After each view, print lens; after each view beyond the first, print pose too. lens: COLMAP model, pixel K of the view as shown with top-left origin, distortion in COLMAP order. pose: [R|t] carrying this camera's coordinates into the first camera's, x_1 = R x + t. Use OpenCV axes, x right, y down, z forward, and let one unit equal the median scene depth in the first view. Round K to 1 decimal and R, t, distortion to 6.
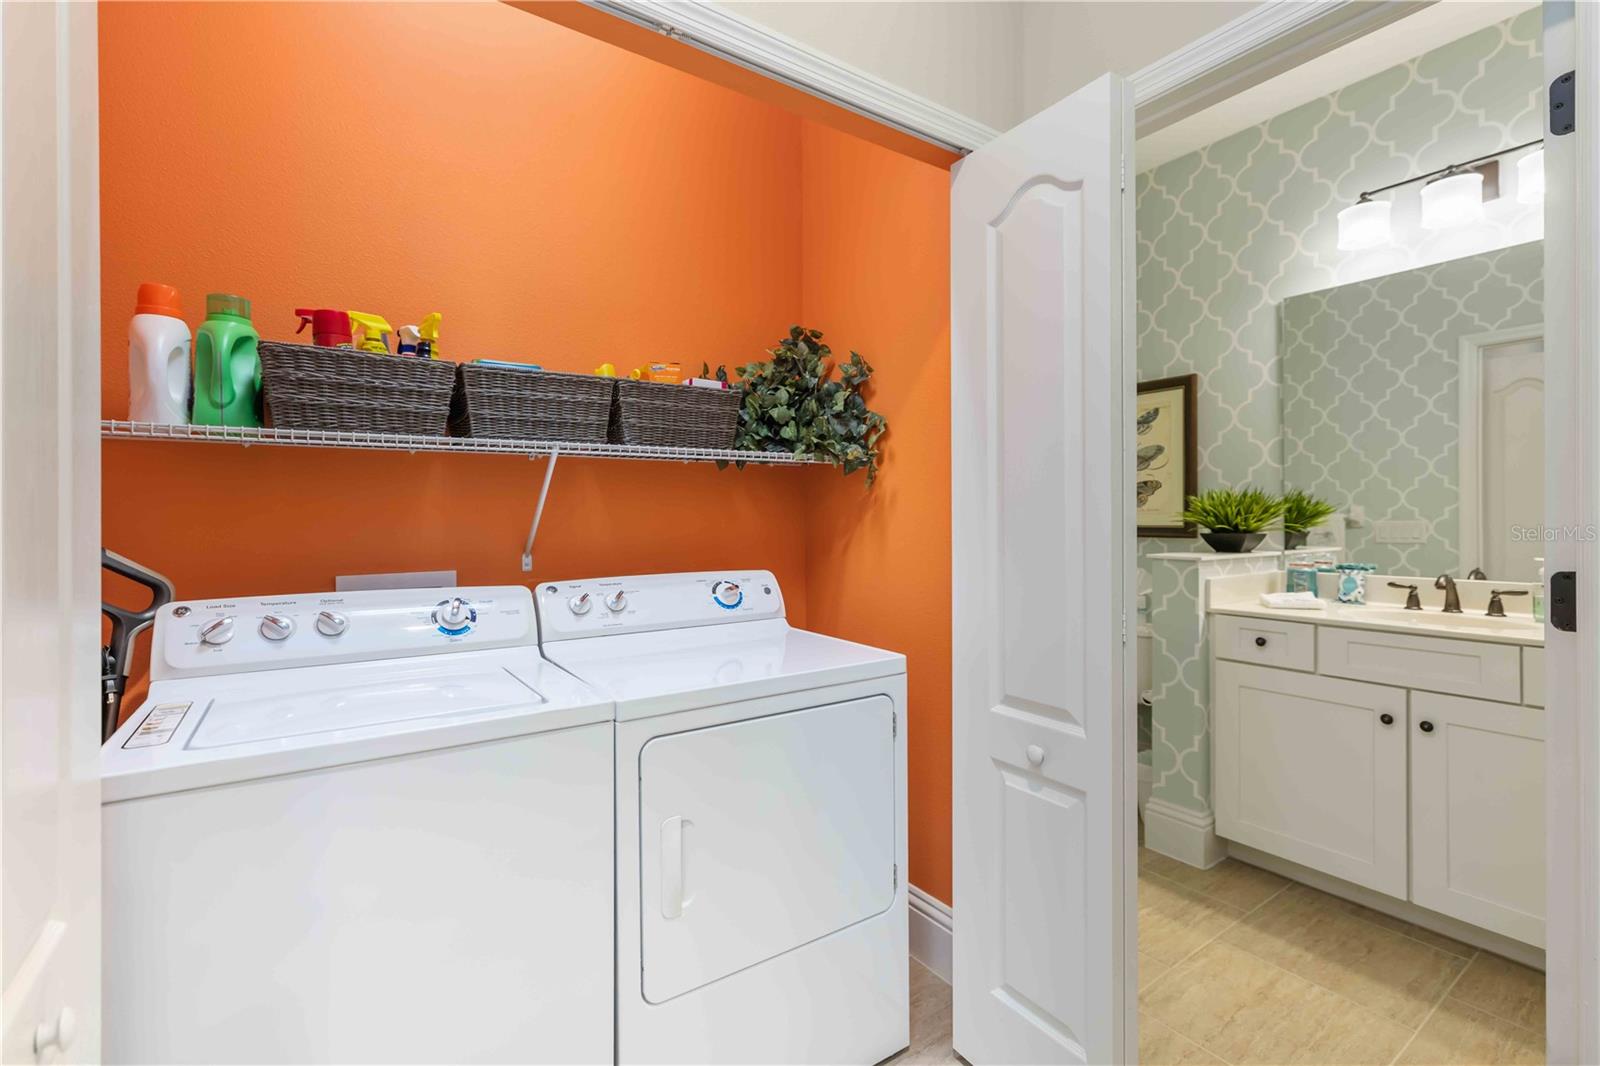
lens RADIAL K [[713.3, 0, 801.4], [0, 713.3, 515.4], [0, 0, 1]] dist [0.000636, 0.000879]
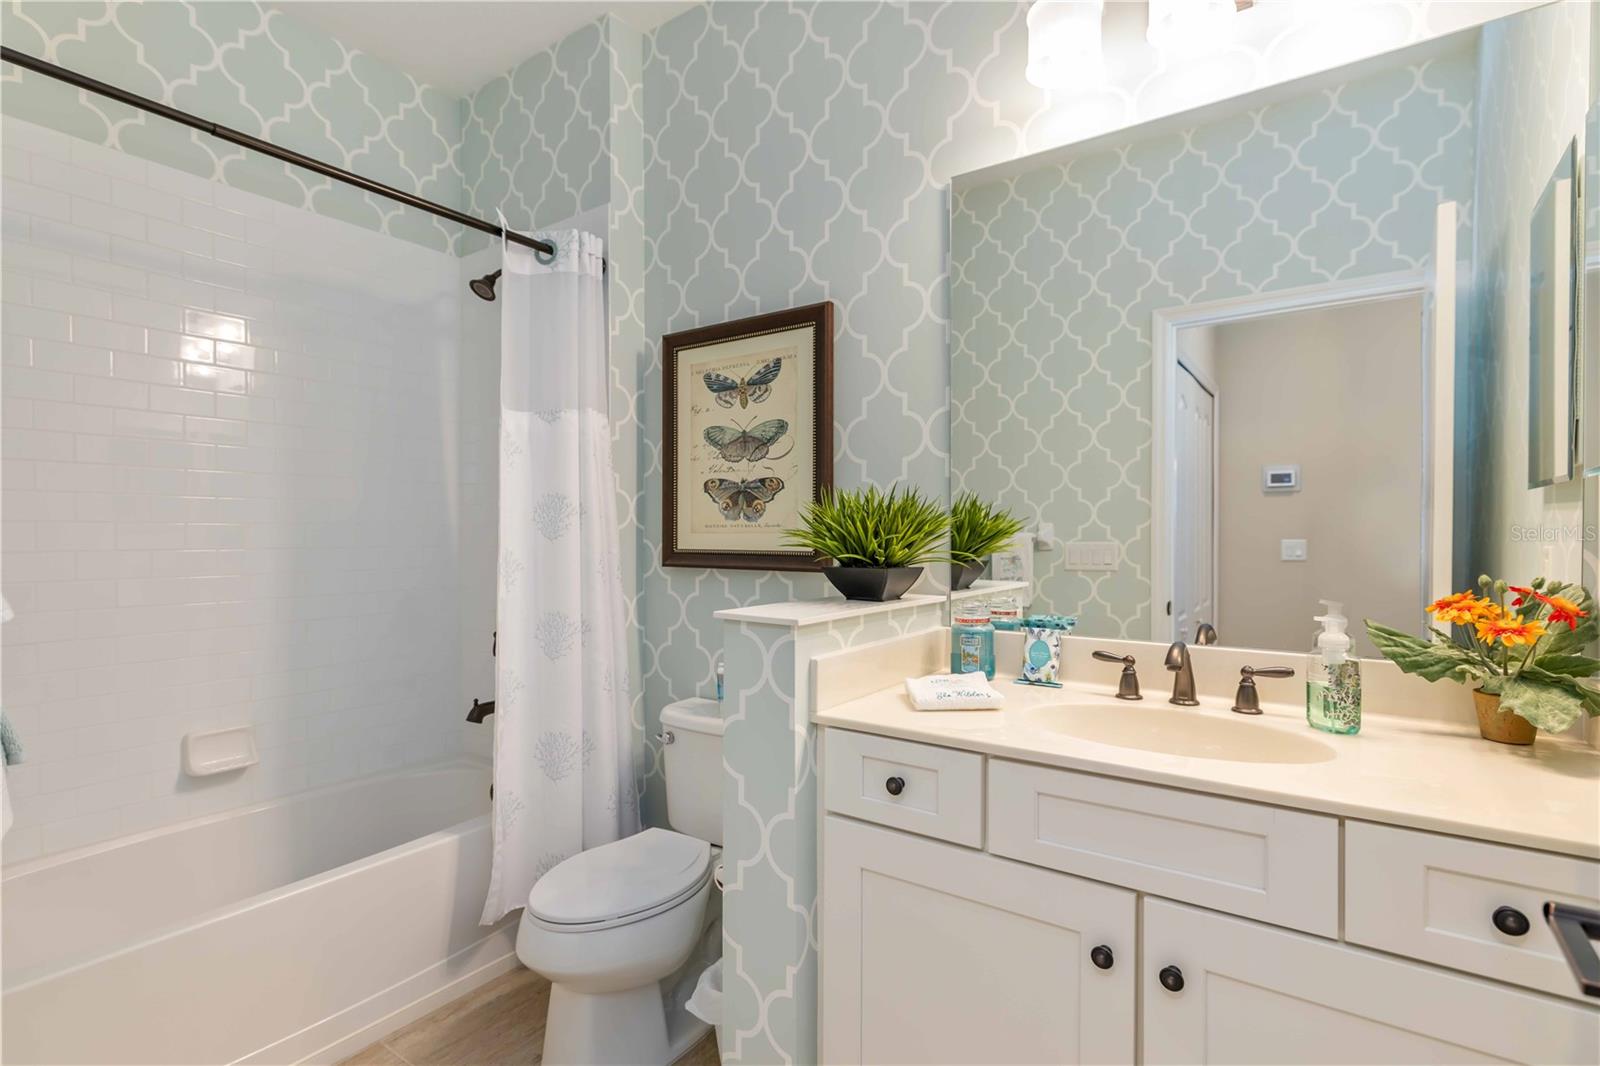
lens RADIAL K [[766.2, 0, 800.0], [0, 766.2, 533.0], [0, 0, 1]] dist [0.000143, 0.000119]
pose [[0.937045, 0.004510, 0.349180, 0.334995], [-0.005908, 0.999978, 0.002938, -0.003957], [-0.349159, -0.004816, 0.937051, 0.441931]]
